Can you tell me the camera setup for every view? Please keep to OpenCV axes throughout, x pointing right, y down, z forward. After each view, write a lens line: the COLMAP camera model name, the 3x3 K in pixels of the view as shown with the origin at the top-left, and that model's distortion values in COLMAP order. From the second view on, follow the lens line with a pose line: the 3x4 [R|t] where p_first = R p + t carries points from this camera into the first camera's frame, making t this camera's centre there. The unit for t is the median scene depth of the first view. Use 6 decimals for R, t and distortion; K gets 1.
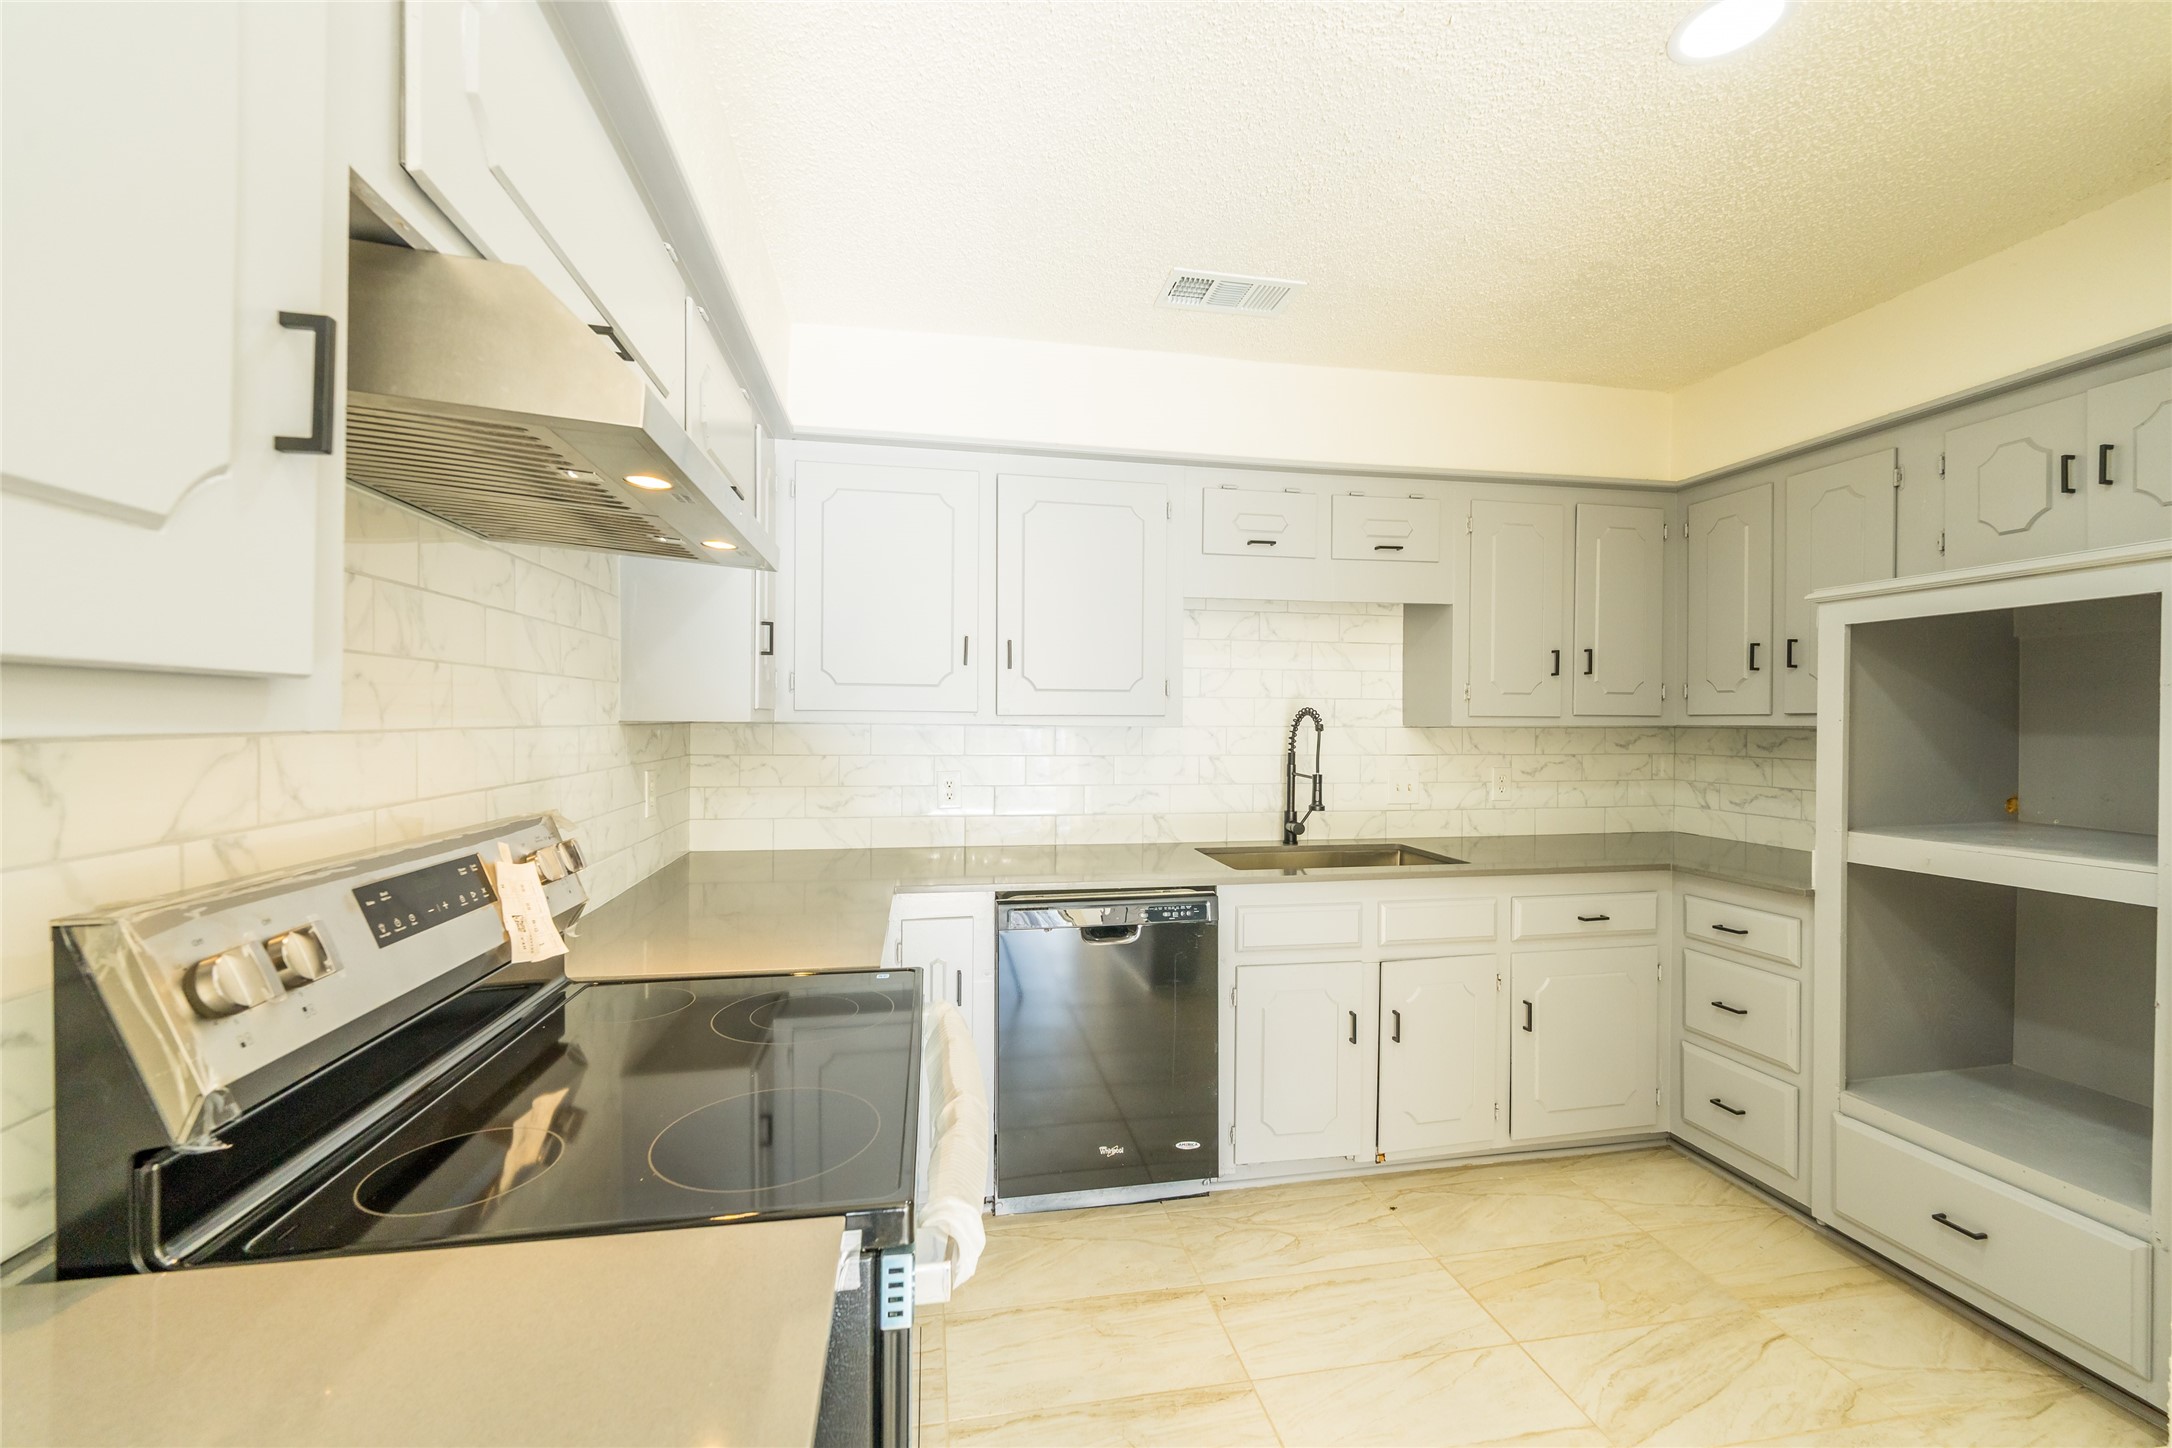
lens RADIAL K [[870.6, 0, 1083.3], [0, 870.6, 727.7], [0, 0, 1]] dist [-0.000666, -0.000248]
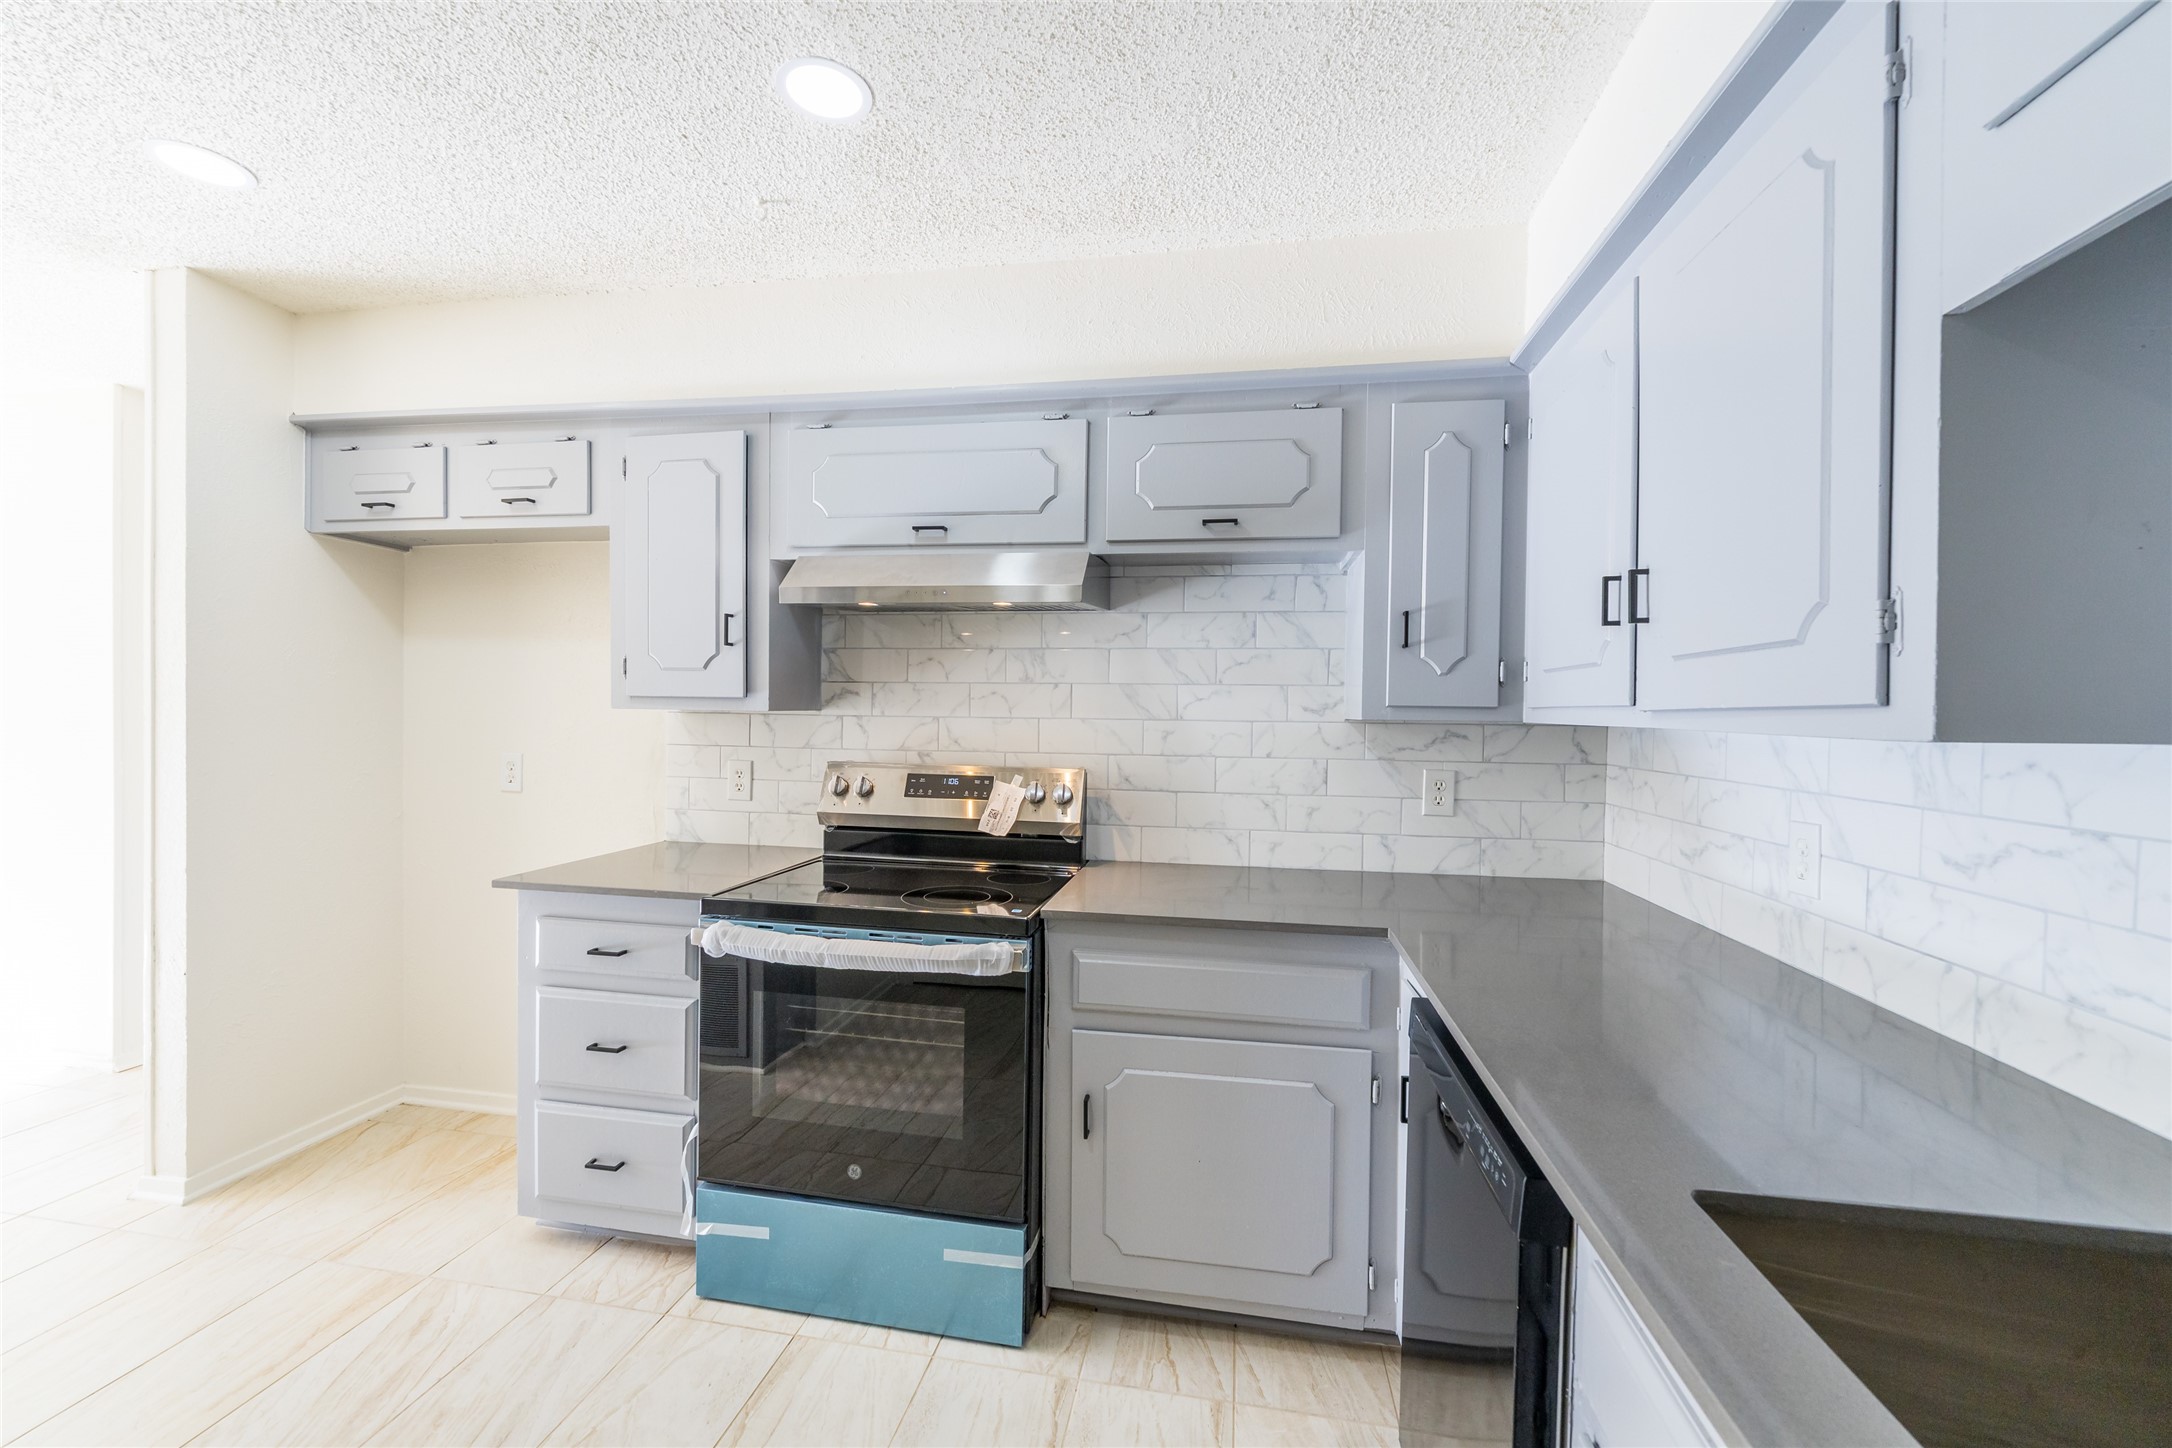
lens RADIAL K [[870.6, 0, 1083.3], [0, 870.6, 727.7], [0, 0, 1]] dist [-0.000666, -0.000248]
pose [[-0.352205, 0.004419, -0.935912, 0.553427], [-0.024509, 0.999602, 0.013943, -0.002868], [0.935602, 0.027850, -0.351957, 0.913027]]
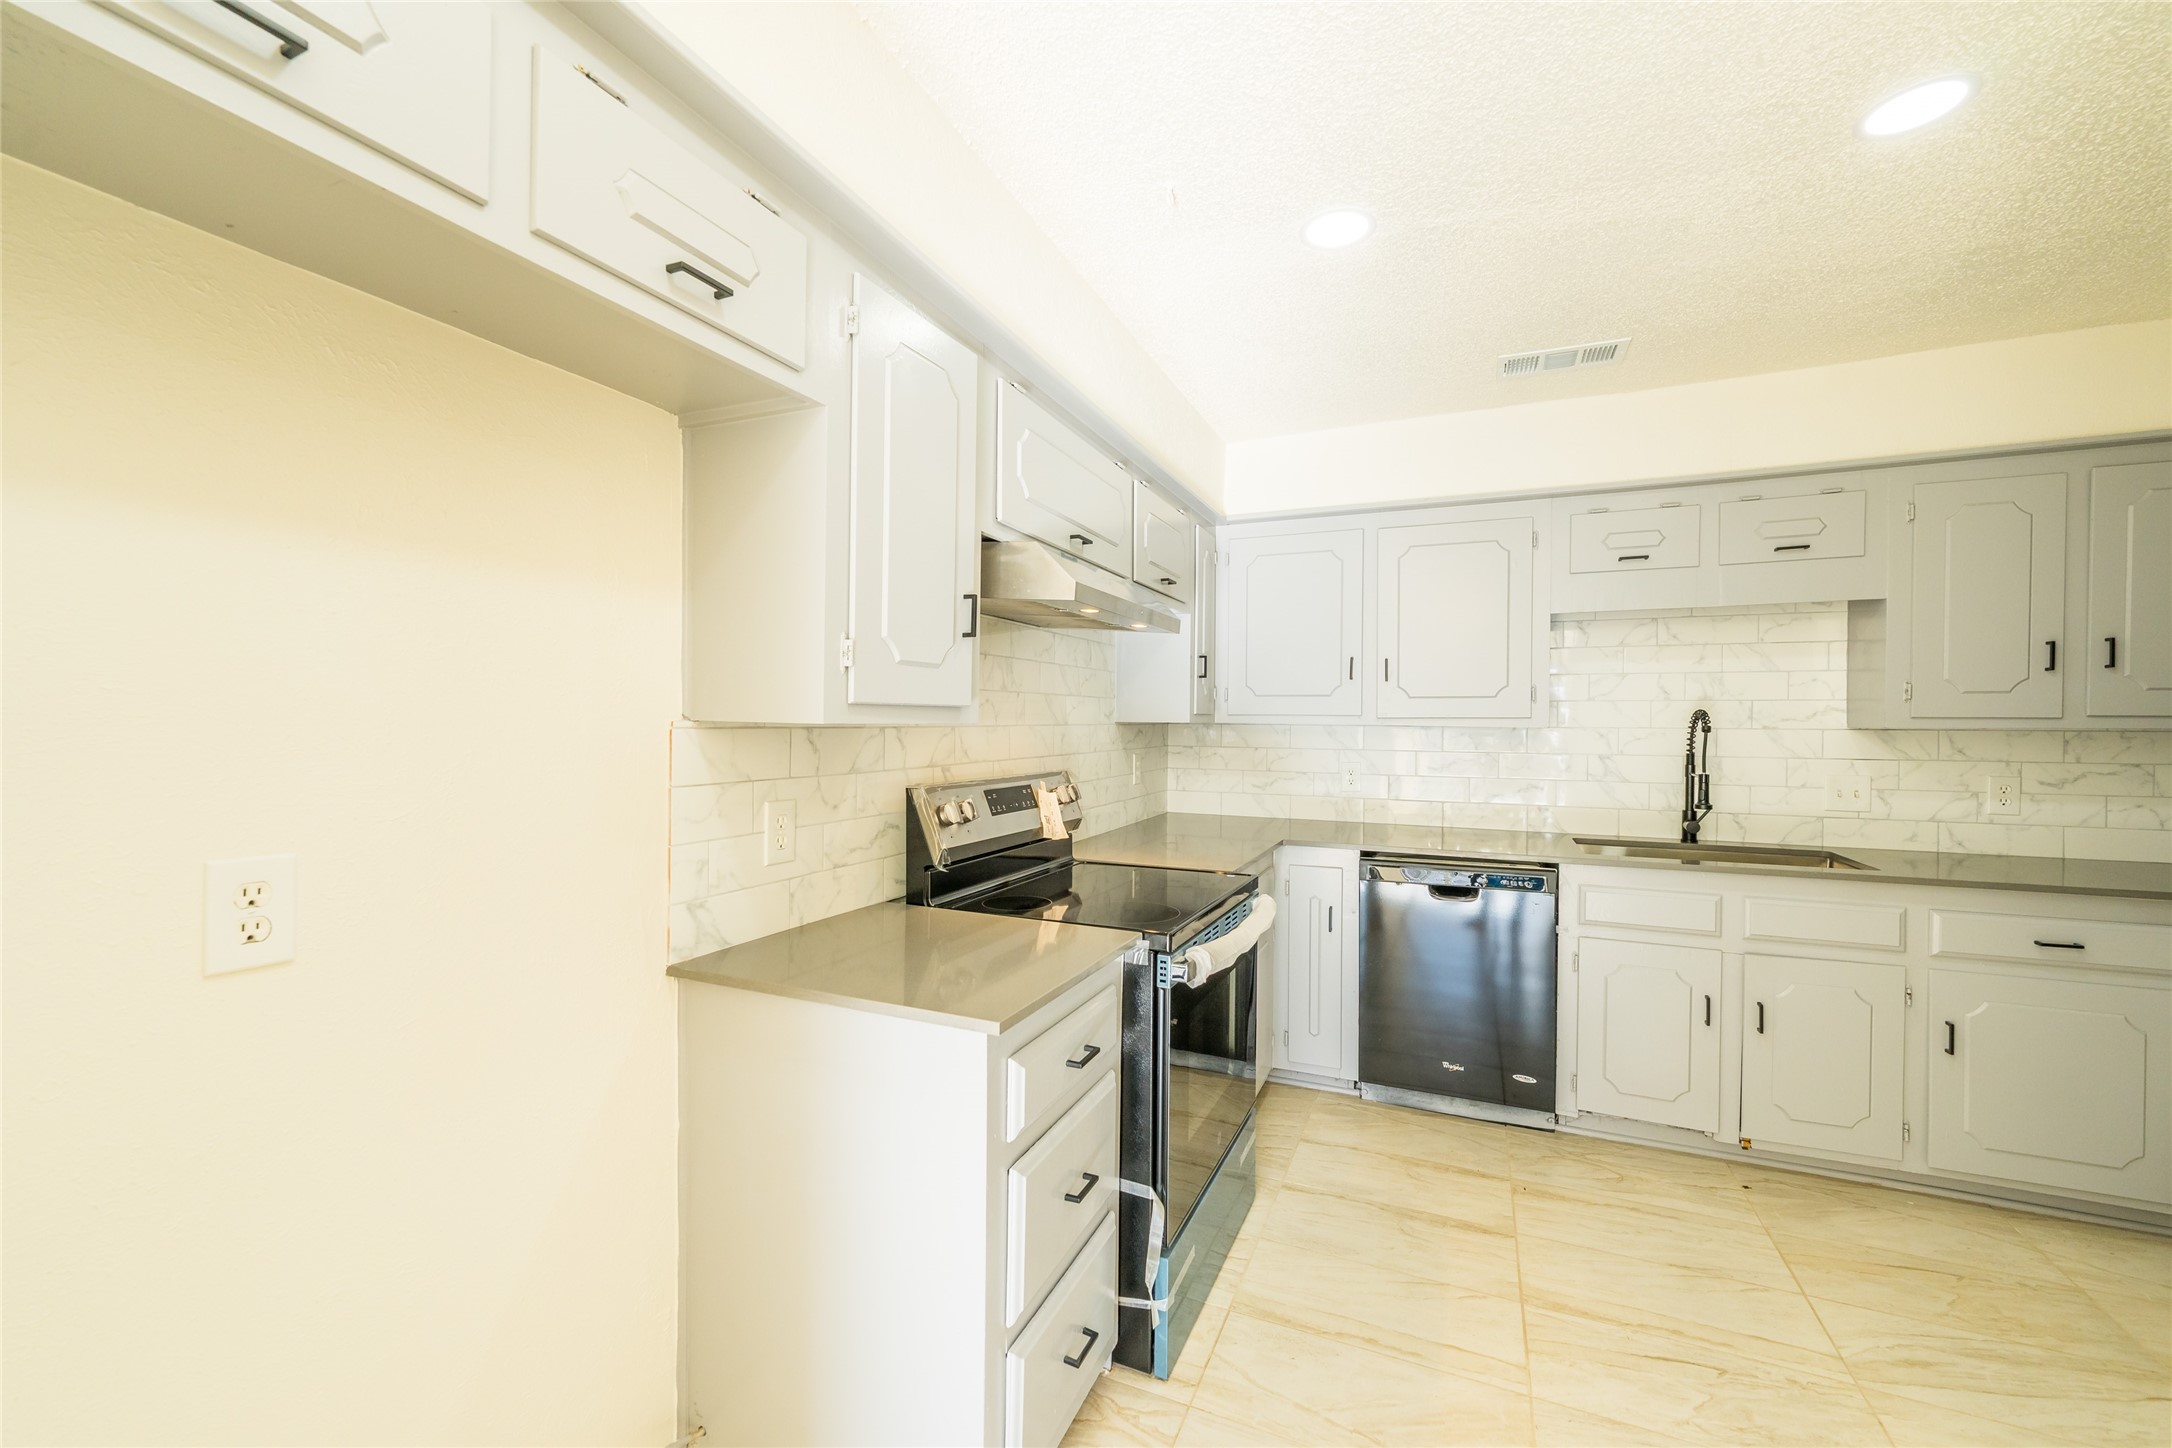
lens RADIAL K [[870.6, 0, 1083.3], [0, 870.6, 727.7], [0, 0, 1]] dist [-0.000666, -0.000248]
pose [[0.825451, 0.003987, -0.564459, 0.278030], [-0.005912, 0.999981, -0.001583, 0.004829], [0.564442, 0.004644, 0.825460, -0.310464]]
